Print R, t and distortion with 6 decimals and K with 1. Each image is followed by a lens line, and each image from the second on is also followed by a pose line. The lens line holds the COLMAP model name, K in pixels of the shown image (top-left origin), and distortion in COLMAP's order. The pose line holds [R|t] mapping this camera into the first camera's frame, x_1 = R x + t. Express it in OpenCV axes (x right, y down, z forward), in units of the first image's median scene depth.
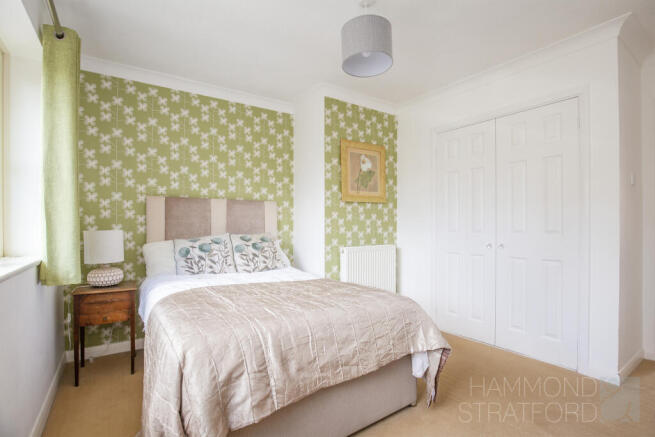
lens RADIAL K [[301.8, 0, 330.6], [0, 301.8, 224.3], [0, 0, 1]] dist [-0.020924, -0.000074]
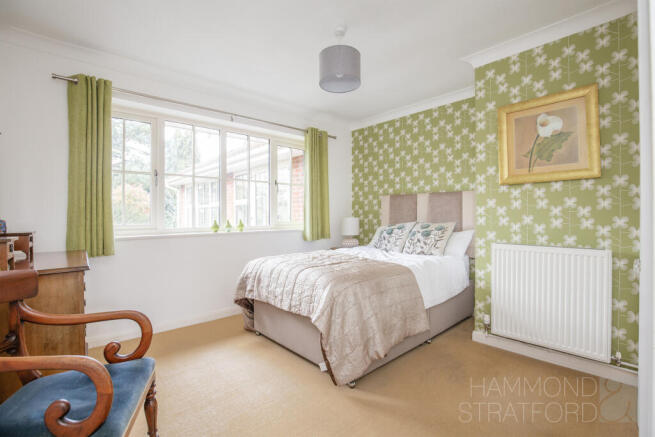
lens RADIAL K [[301.8, 0, 331.1], [0, 301.8, 215.1], [0, 0, 1]] dist [-0.020924, -0.000074]
pose [[0.149588, -0.001023, -0.988748, 0.729852], [-0.007450, 0.999970, -0.002162, 0.008317], [0.988720, 0.007690, 0.149576, 0.425729]]
